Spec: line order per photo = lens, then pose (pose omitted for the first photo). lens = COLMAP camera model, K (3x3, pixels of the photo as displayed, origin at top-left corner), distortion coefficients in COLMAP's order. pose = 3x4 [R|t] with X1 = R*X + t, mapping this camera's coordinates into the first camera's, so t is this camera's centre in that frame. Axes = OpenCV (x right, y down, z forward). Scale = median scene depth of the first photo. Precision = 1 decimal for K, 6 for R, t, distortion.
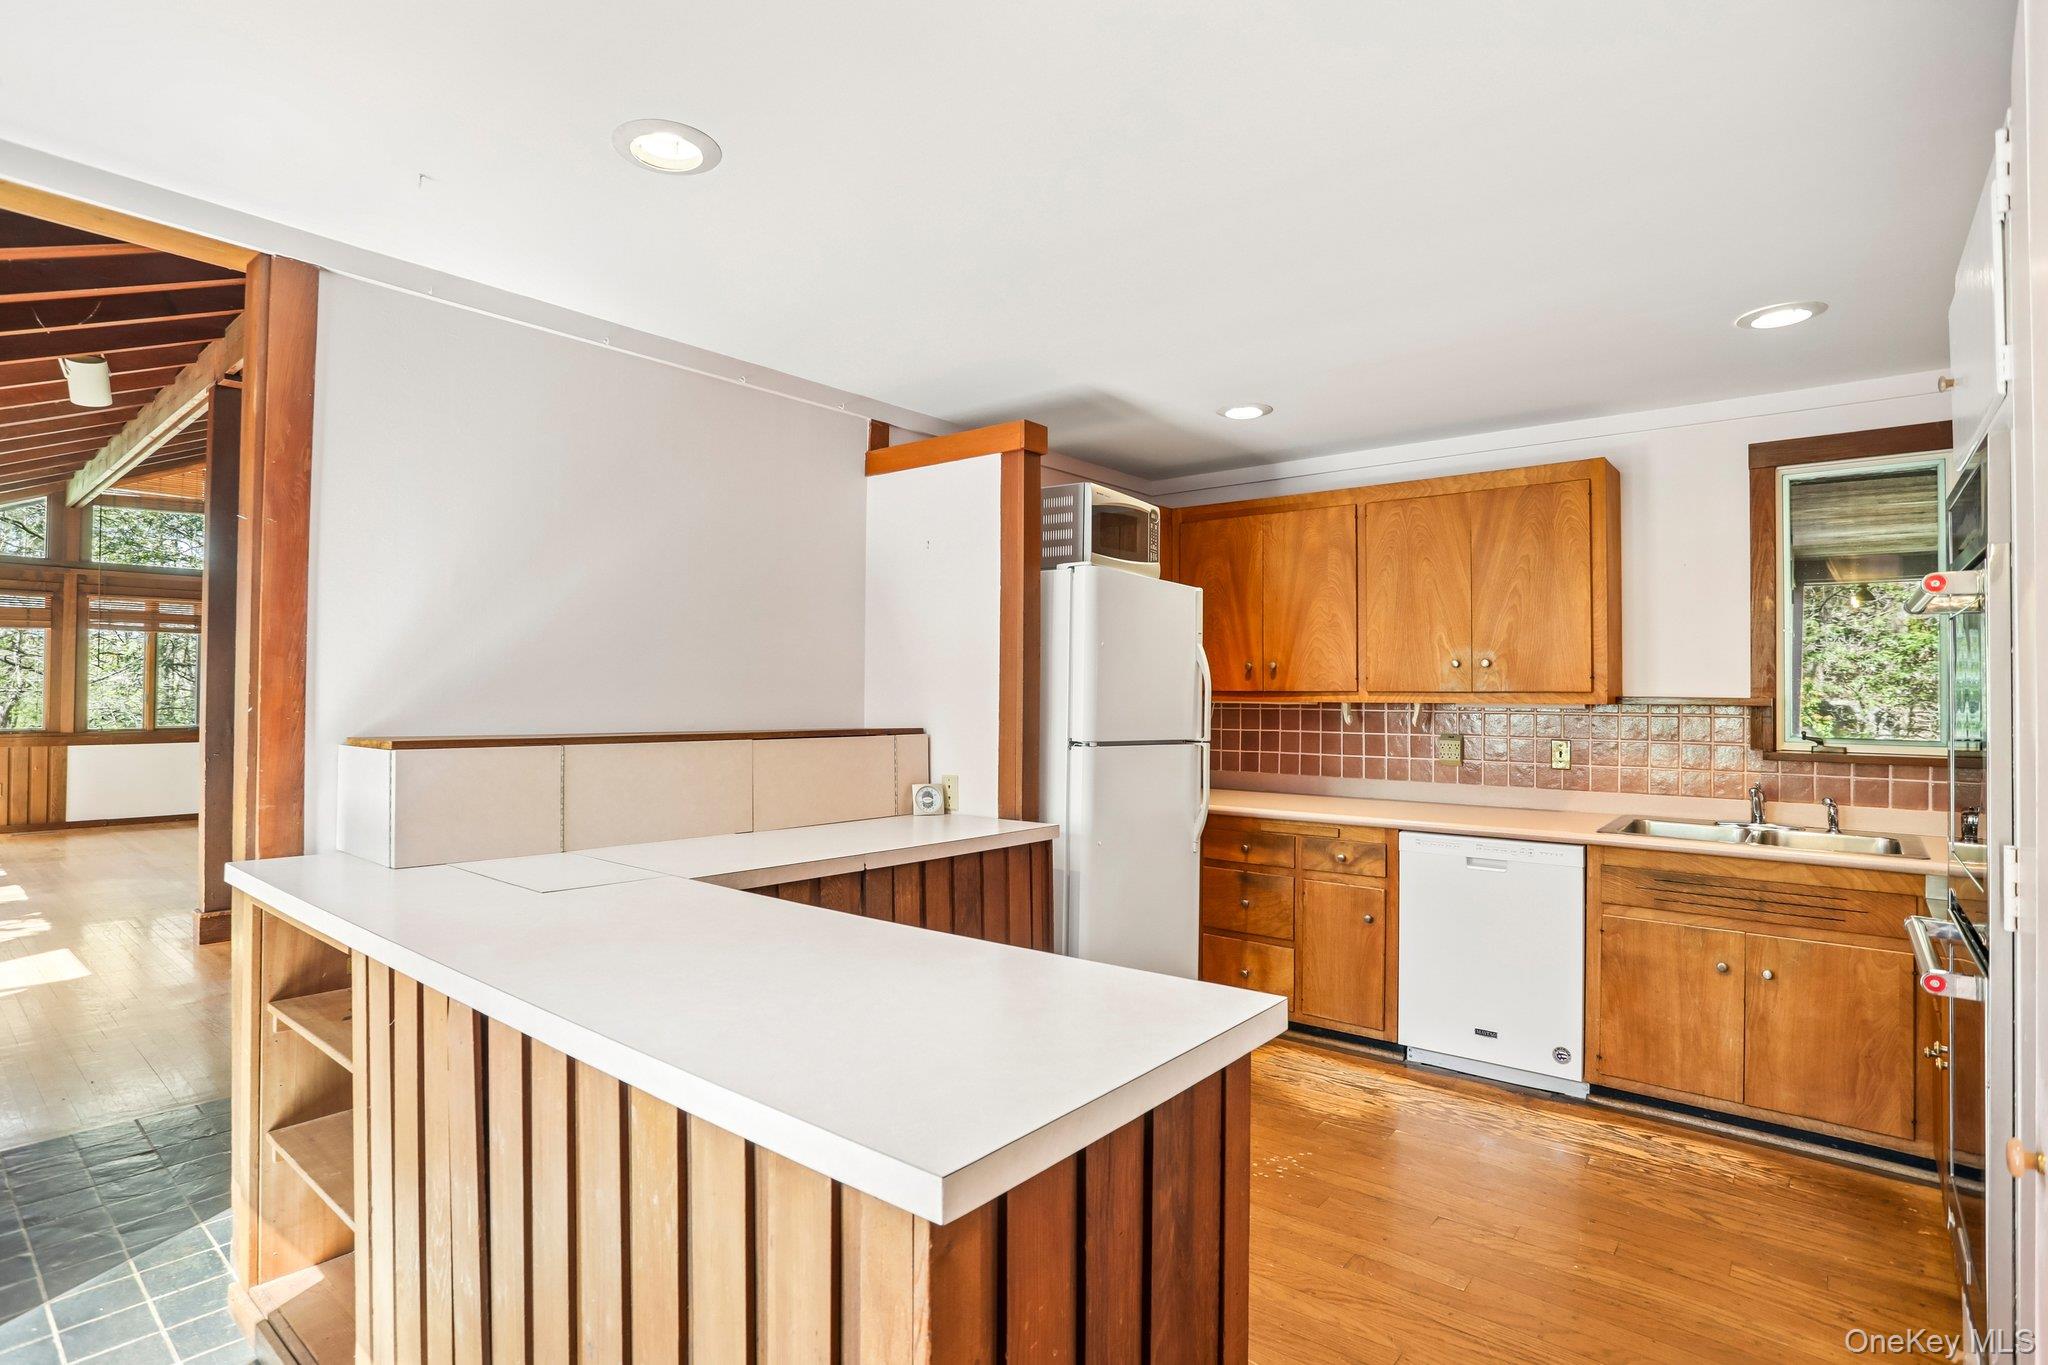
lens RADIAL K [[988.3, 0, 1018.2], [0, 988.3, 678.5], [0, 0, 1]] dist [-0.069540, 0.022982]
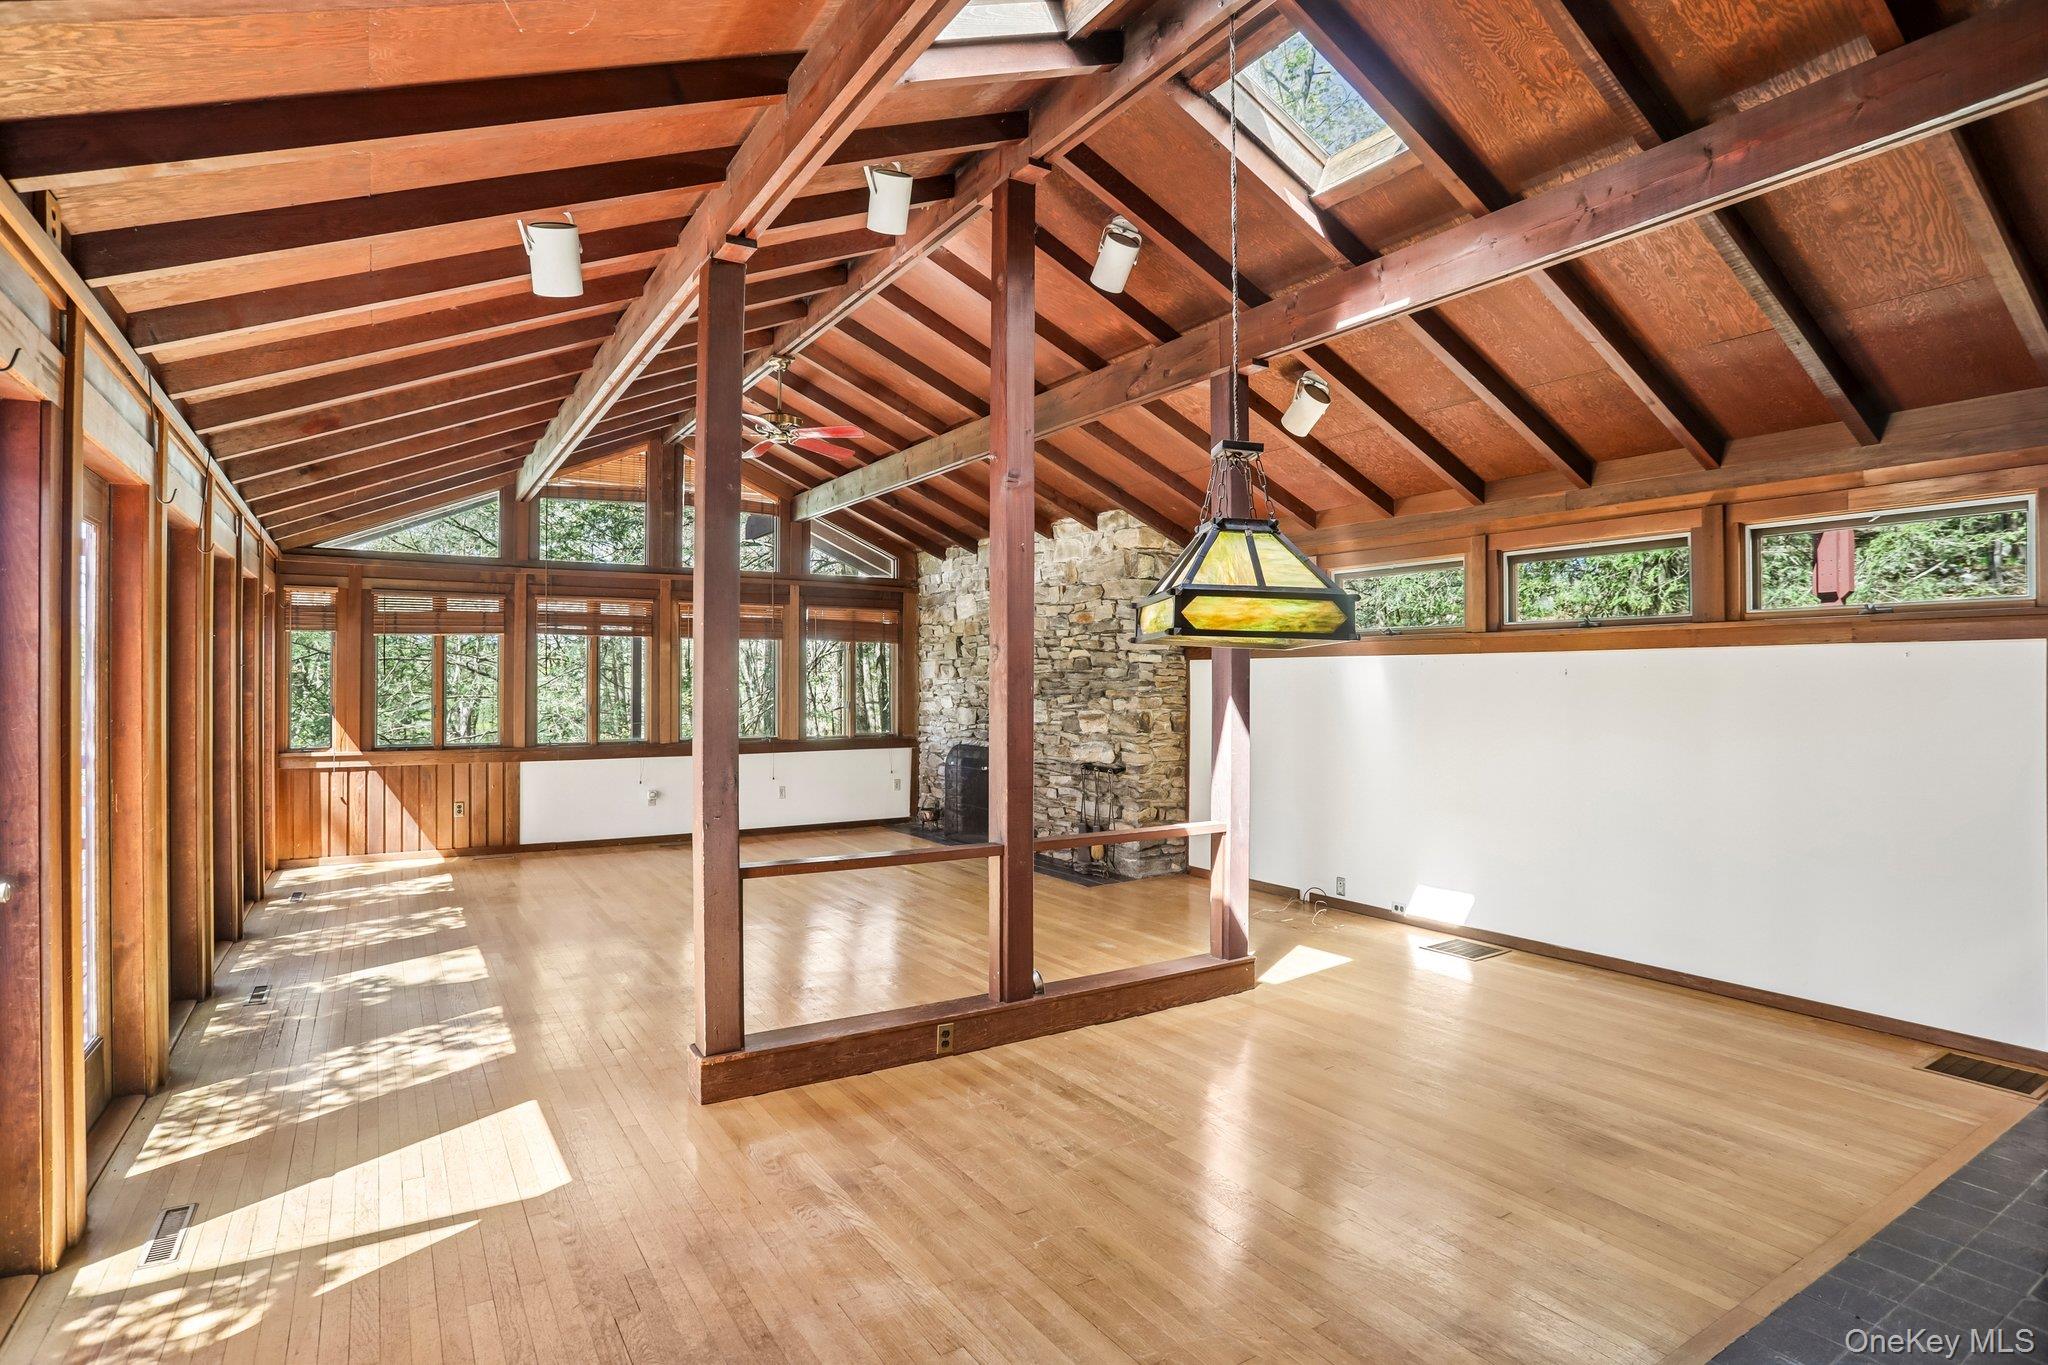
lens RADIAL K [[1056.4, 0, 1024.0], [0, 1056.4, 682.5], [0, 0, 1]] dist [-0.092333, 0.050176]
pose [[0.945951, -0.004551, -0.324278, -0.542772], [0.007633, 0.999937, 0.008232, -0.025275], [0.324220, -0.010262, 0.945926, 0.512755]]
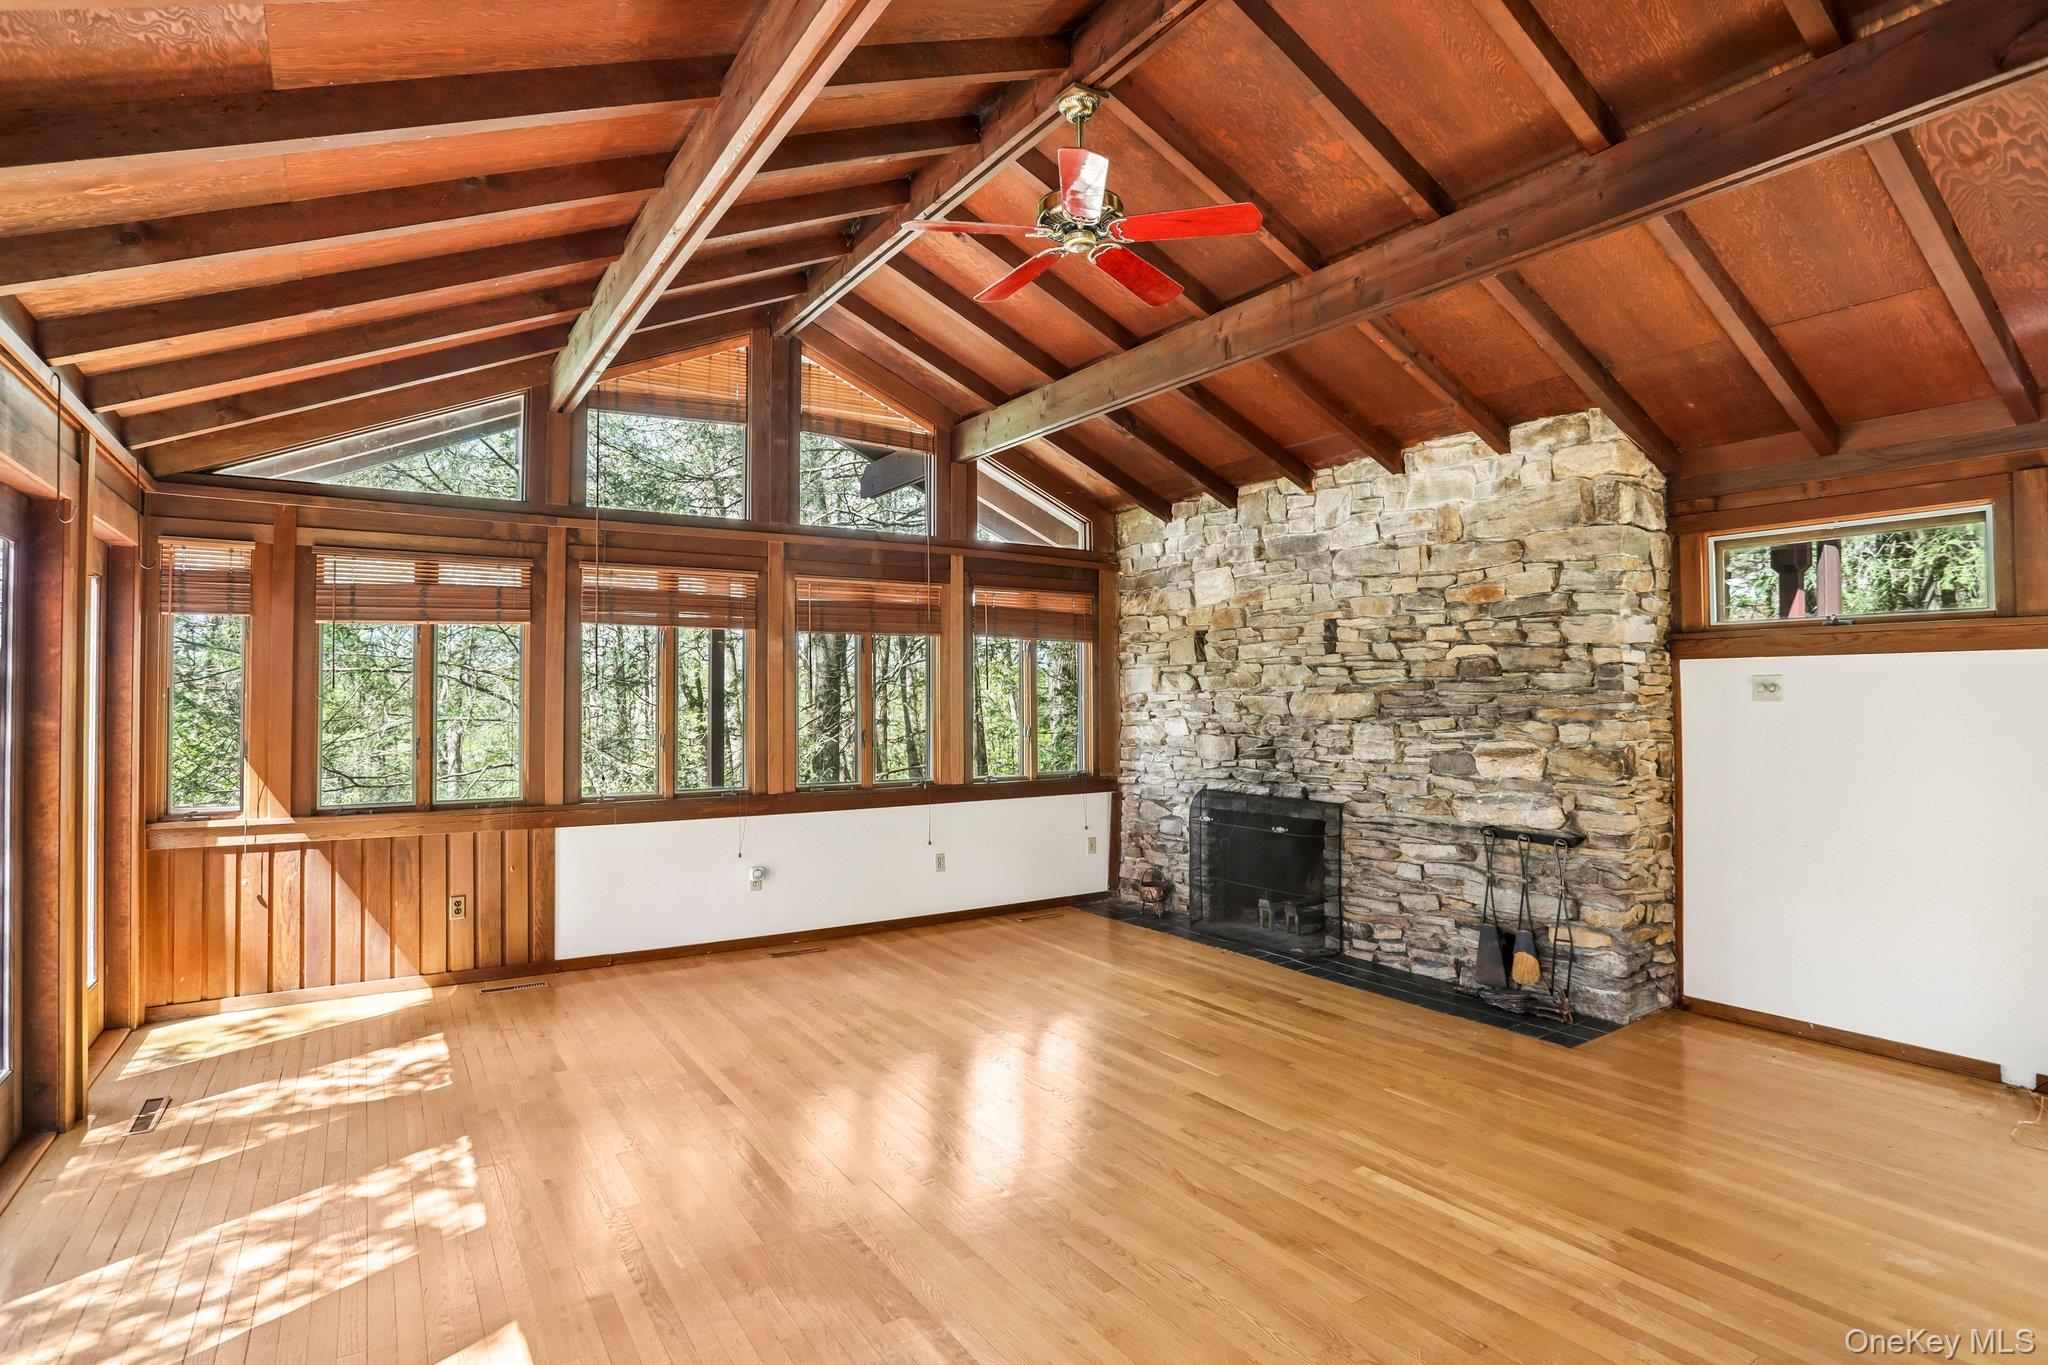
lens RADIAL K [[1061.7, 0, 985.7], [0, 1061.7, 682.7], [0, 0, 1]] dist [-0.045289, 0.022077]
pose [[0.948045, -0.013049, -0.317868, -1.377311], [0.011474, 0.999911, -0.006825, -0.022965], [0.317929, 0.002823, 0.948110, 1.177282]]
